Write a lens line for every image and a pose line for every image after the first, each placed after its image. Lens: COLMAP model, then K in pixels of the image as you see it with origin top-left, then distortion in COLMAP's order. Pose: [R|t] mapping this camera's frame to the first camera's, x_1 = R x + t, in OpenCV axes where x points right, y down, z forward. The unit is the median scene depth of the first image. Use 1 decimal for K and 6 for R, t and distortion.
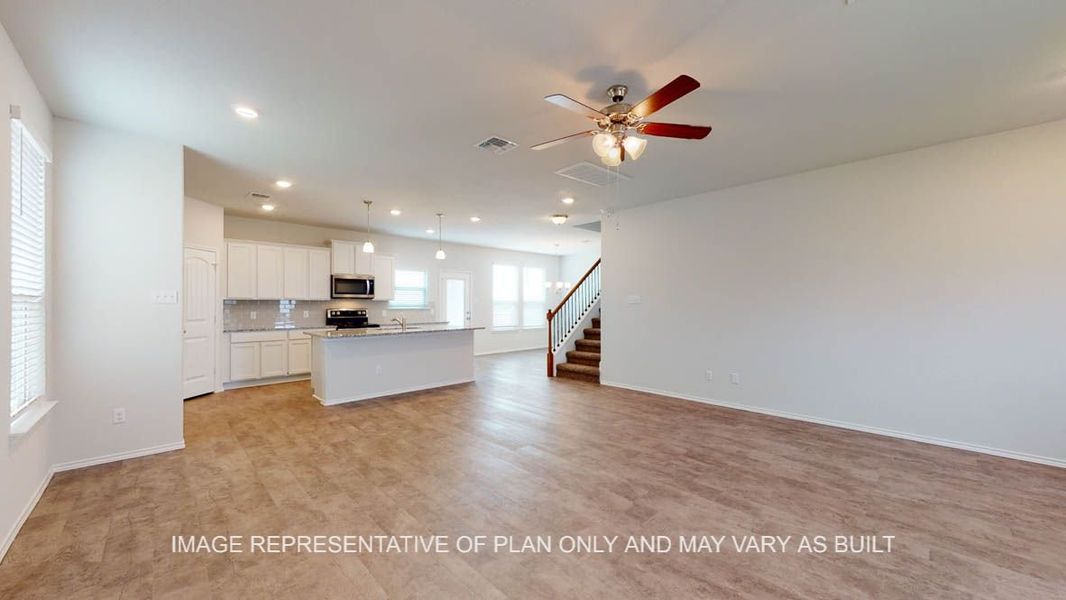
lens RADIAL K [[390.6, 0, 528.3], [0, 390.6, 301.9], [0, 0, 1]] dist [-0.000613, 0.000024]
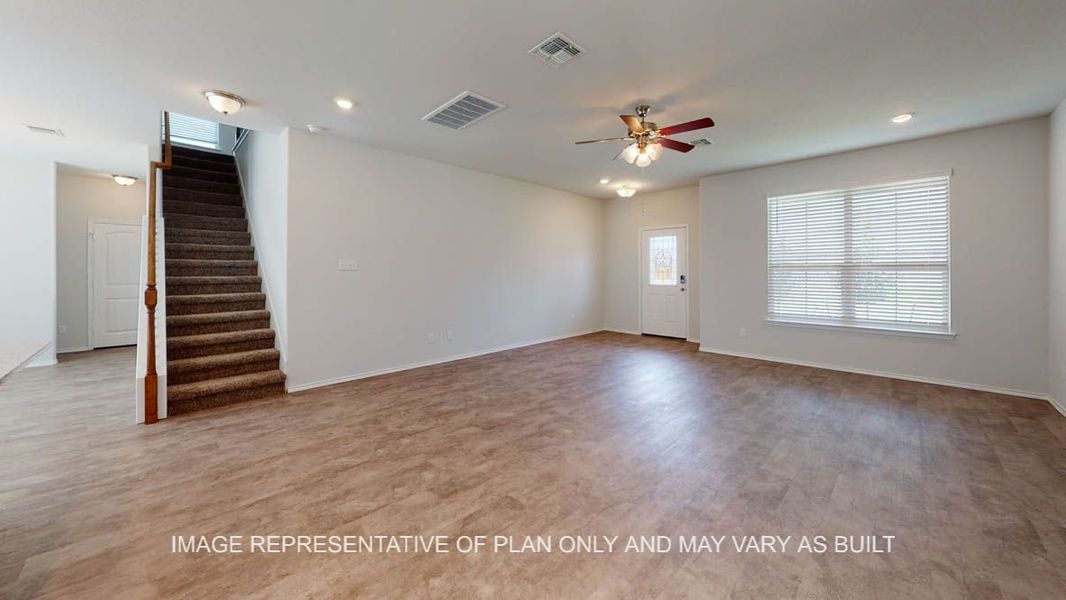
lens RADIAL K [[384.7, 0, 531.5], [0, 384.7, 302.8], [0, 0, 1]] dist [-0.000959, 0.000035]
pose [[-0.029878, -0.080111, 0.996338, -0.634956], [-0.003013, 0.996786, 0.080056, 0.007193], [-0.999549, -0.000610, -0.030024, 0.823341]]
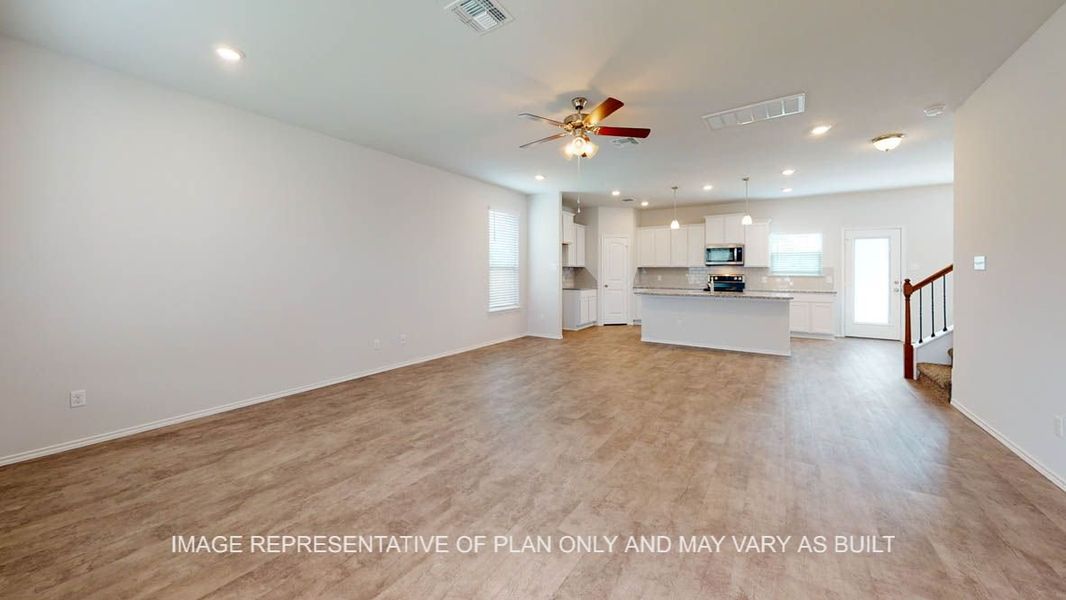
lens RADIAL K [[381.1, 0, 523.1], [0, 381.1, 298.8], [0, 0, 1]] dist [-0.001154, 0.000131]
pose [[0.227051, 0.074885, -0.971000, 0.817303], [0.003143, 0.996978, 0.077624, -0.000102], [0.973878, -0.020677, 0.226129, 0.300341]]
